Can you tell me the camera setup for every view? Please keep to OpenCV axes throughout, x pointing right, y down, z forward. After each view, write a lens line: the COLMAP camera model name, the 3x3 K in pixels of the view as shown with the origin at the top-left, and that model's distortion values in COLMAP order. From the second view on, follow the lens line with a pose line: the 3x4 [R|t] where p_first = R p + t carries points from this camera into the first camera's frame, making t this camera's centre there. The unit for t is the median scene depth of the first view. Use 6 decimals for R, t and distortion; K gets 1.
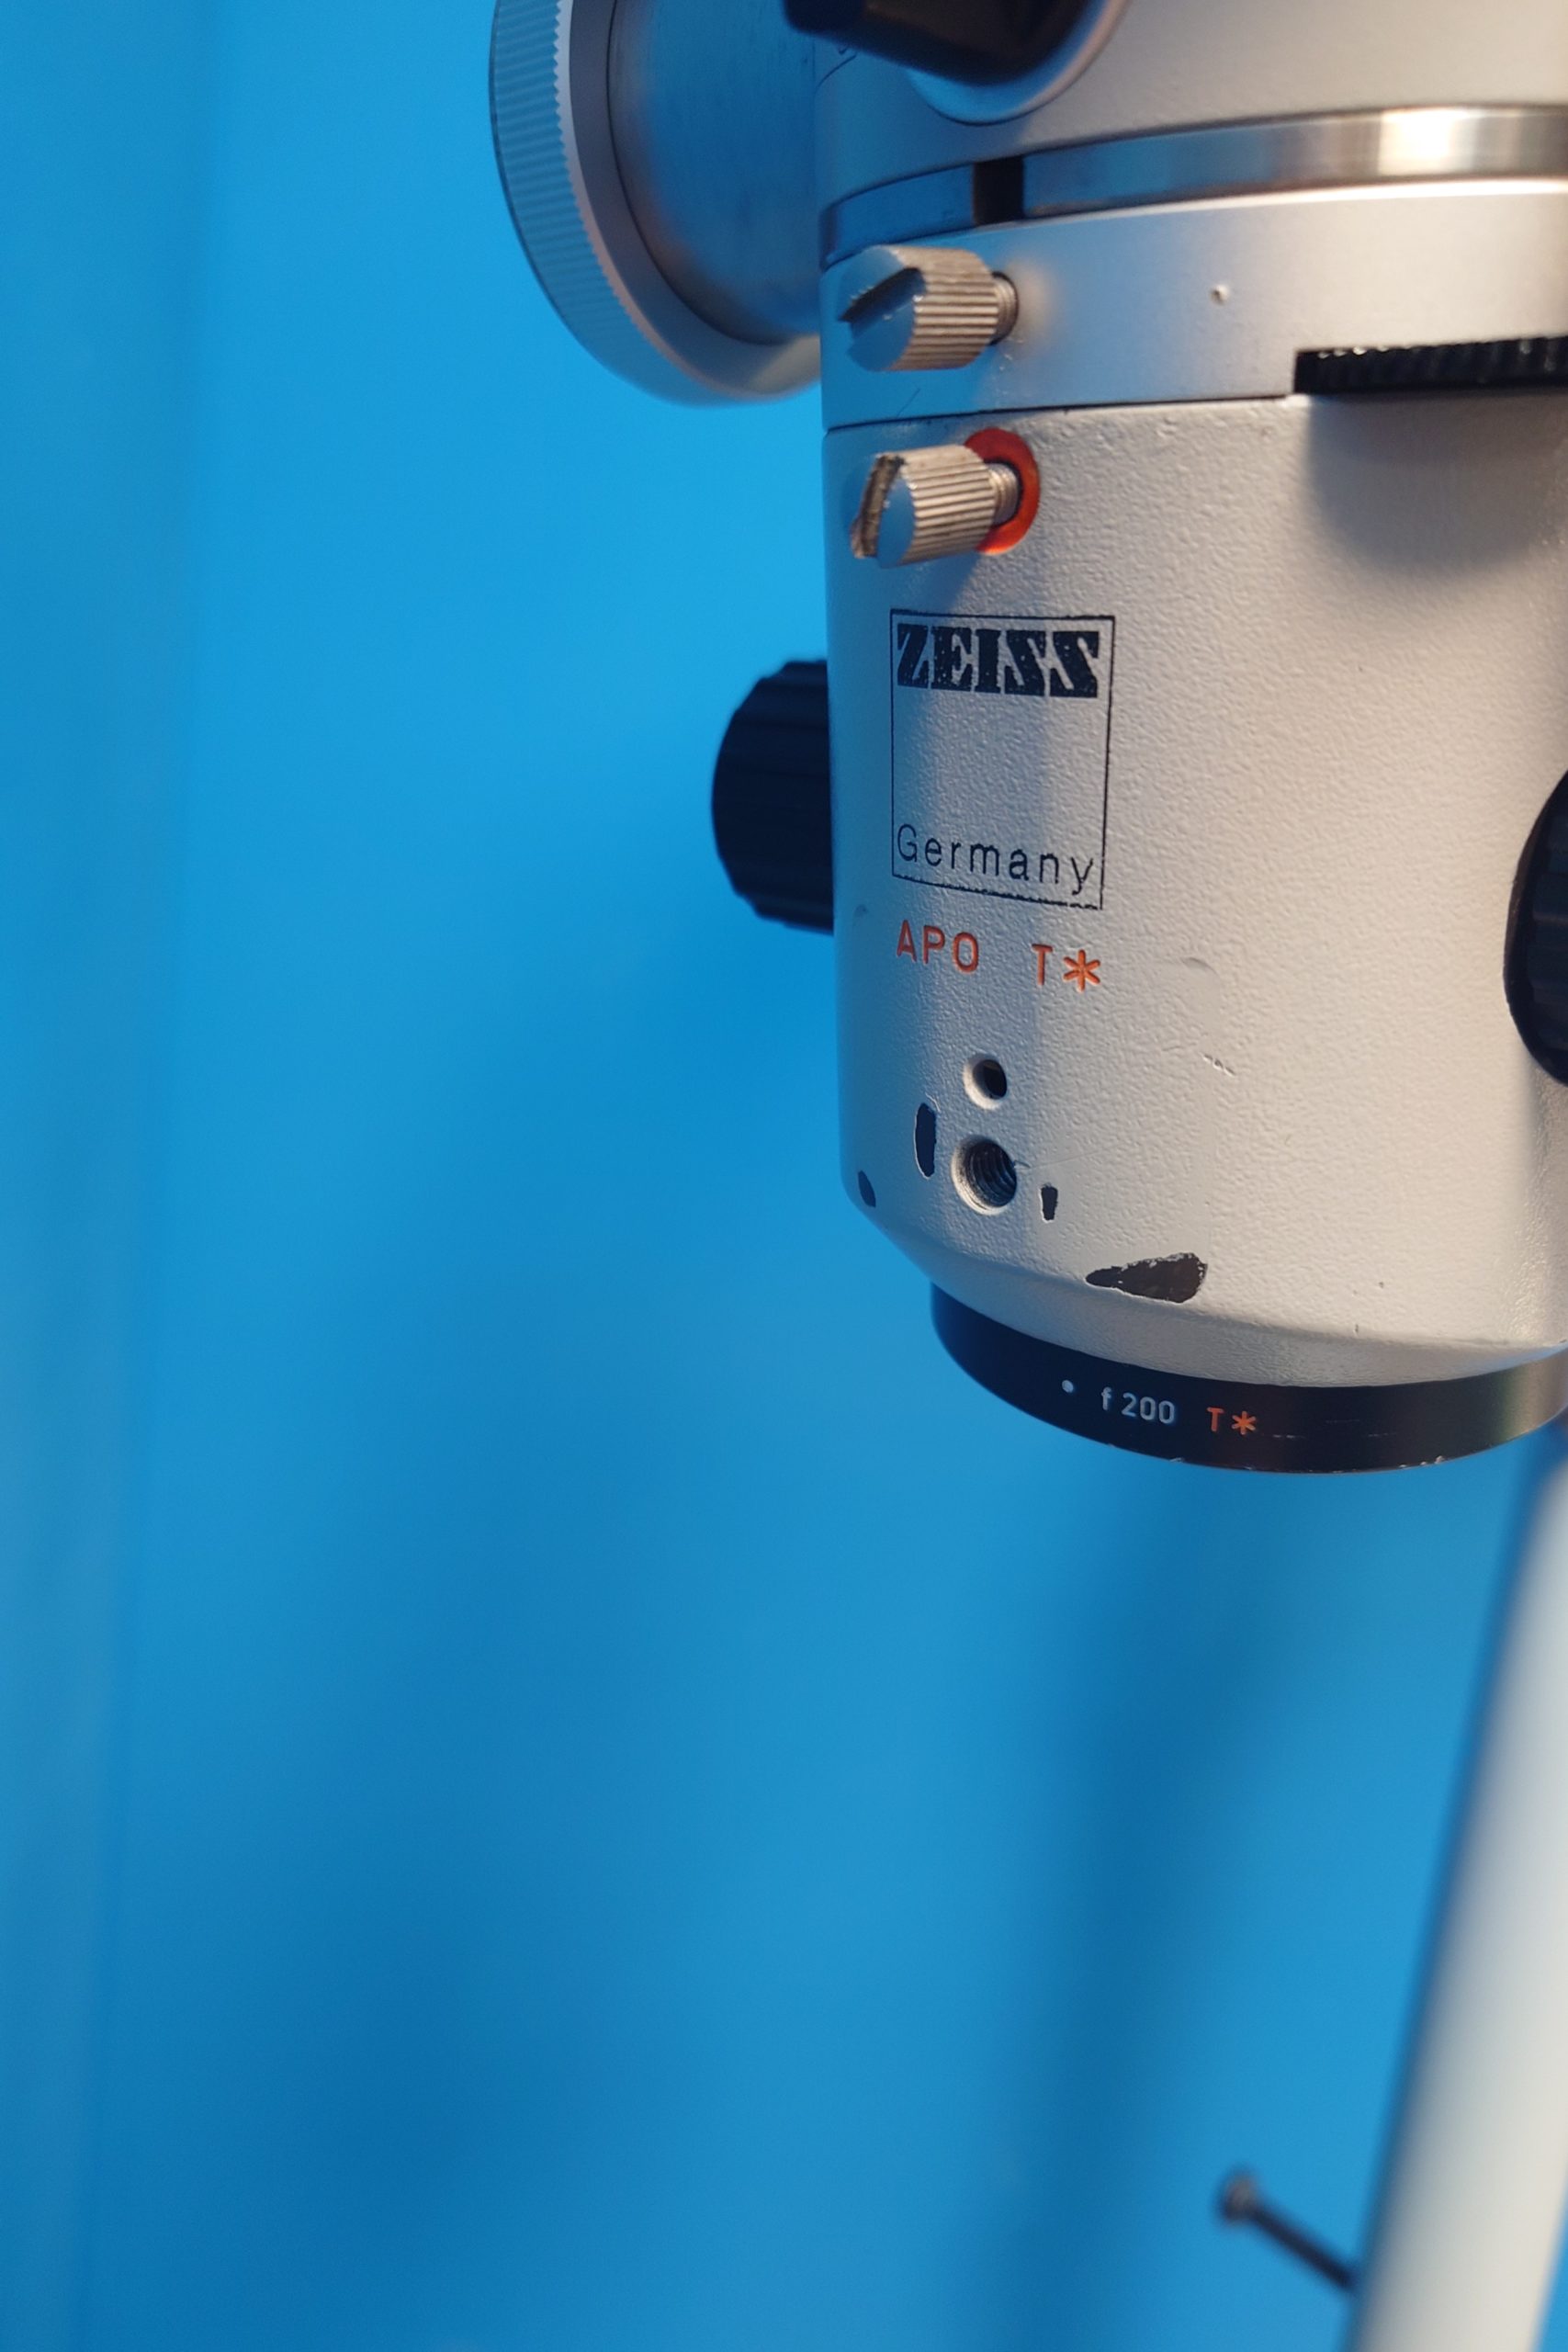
lens RADIAL K [[1796.6, 0, 759.6], [0, 1796.6, 1232.8], [0, 0, 1]] dist [0.020822, -0.032396]
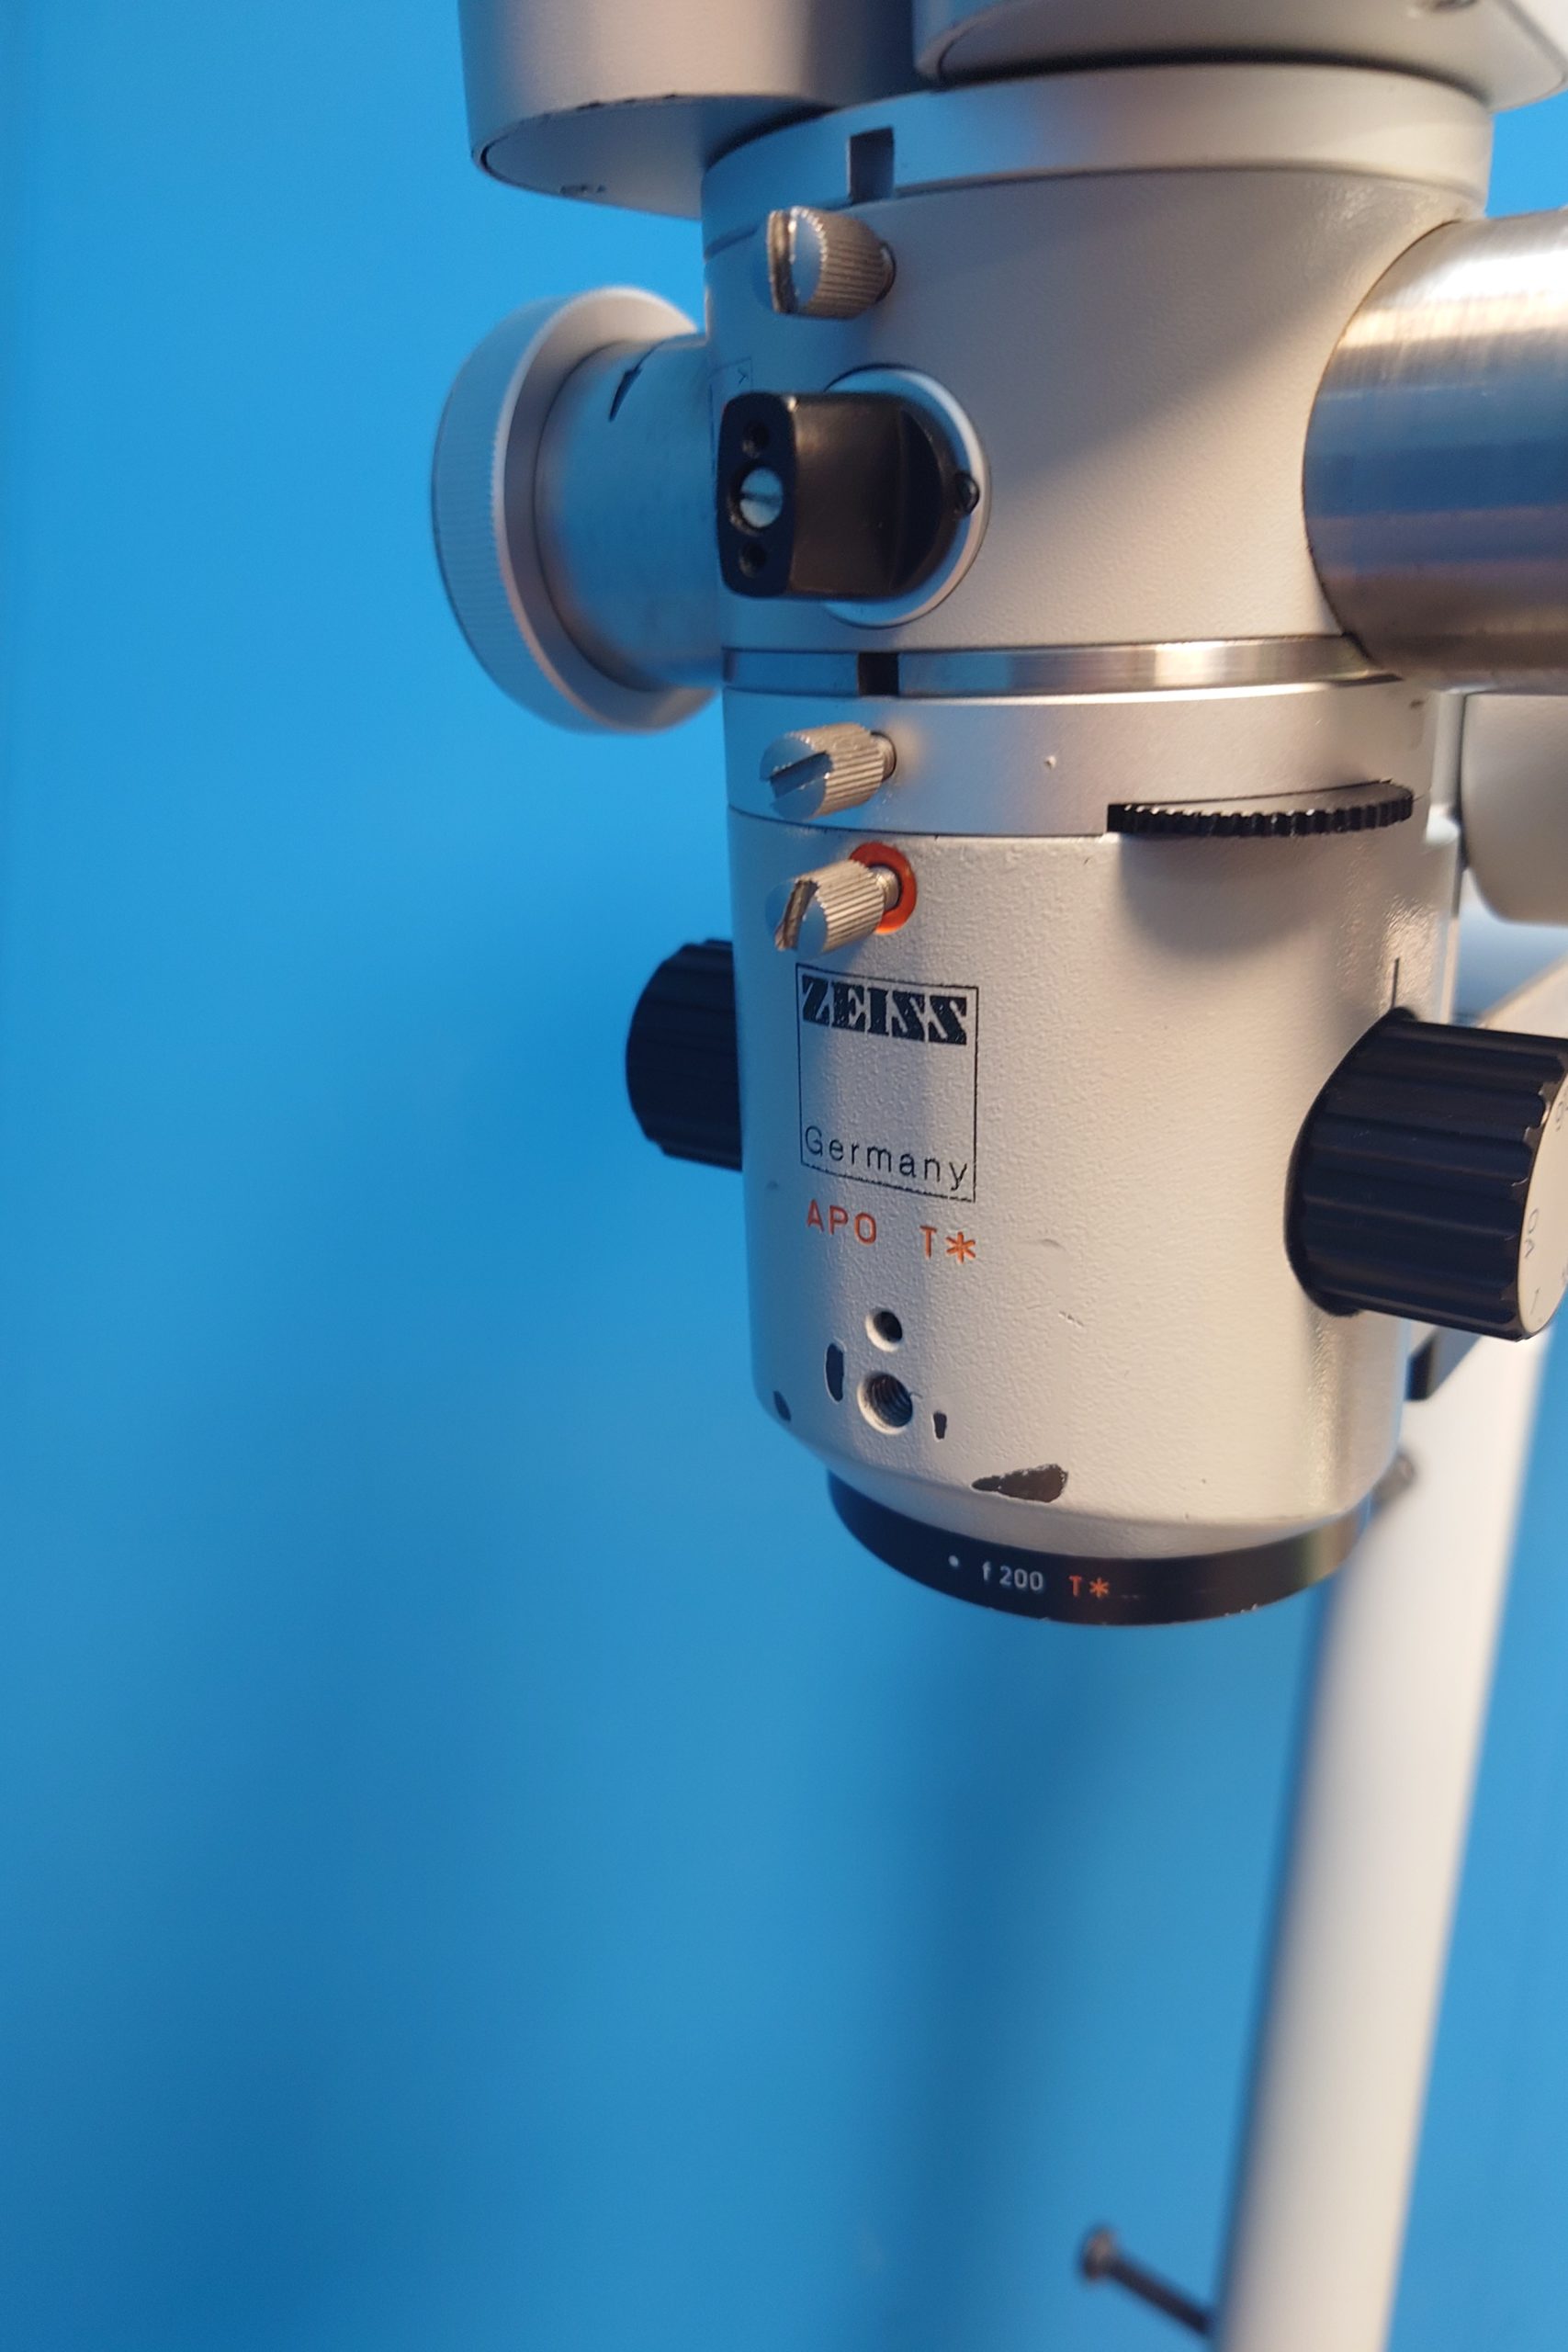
lens RADIAL K [[1796.6, 0, 759.6], [0, 1796.6, 1232.8], [0, 0, 1]] dist [0.020822, -0.032396]
pose [[0.993893, -0.037753, 0.103690, -0.088911], [0.042125, 0.998299, -0.040301, -0.109025], [-0.101992, 0.044423, 0.993793, -0.231285]]
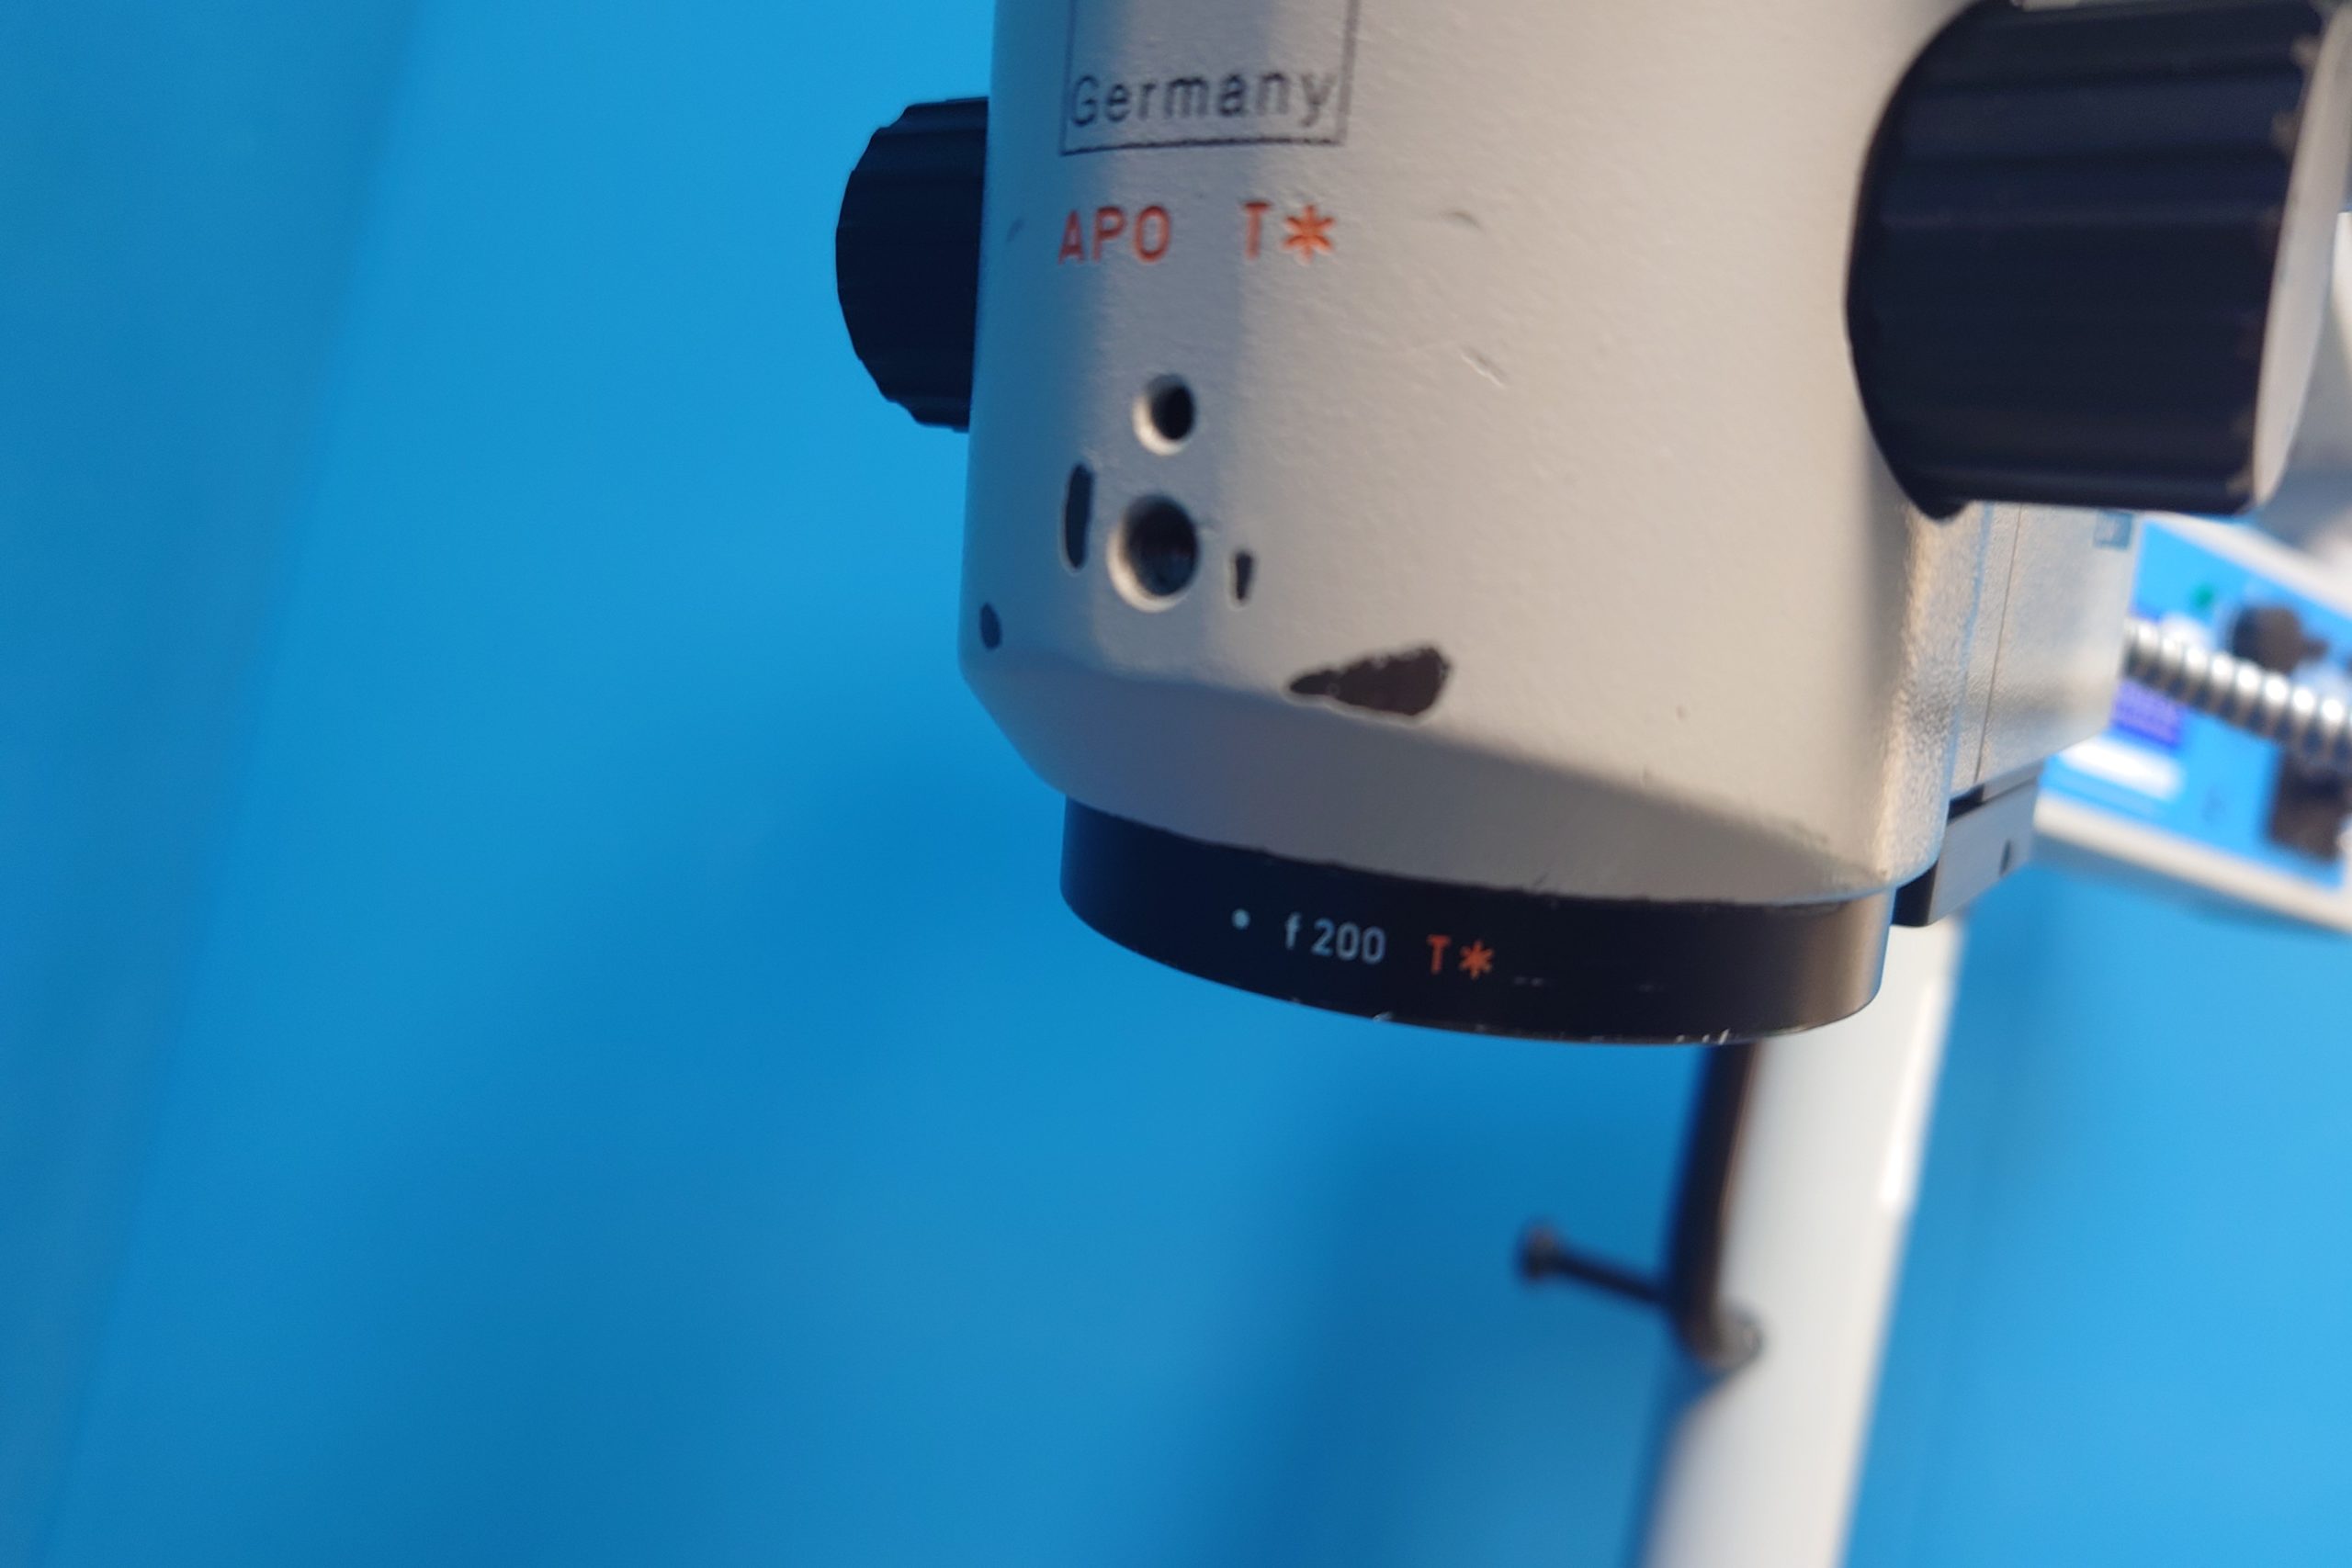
lens RADIAL K [[1803.7, 0, 1176.0], [0, 1803.7, 784.0], [0, 0, 1]] dist [0.006864, 0.001834]
pose [[0.984175, 0.096931, 0.148335, 0.036797], [-0.061185, 0.971524, -0.228904, 0.241878], [-0.166299, 0.216206, 0.962081, 0.337457]]
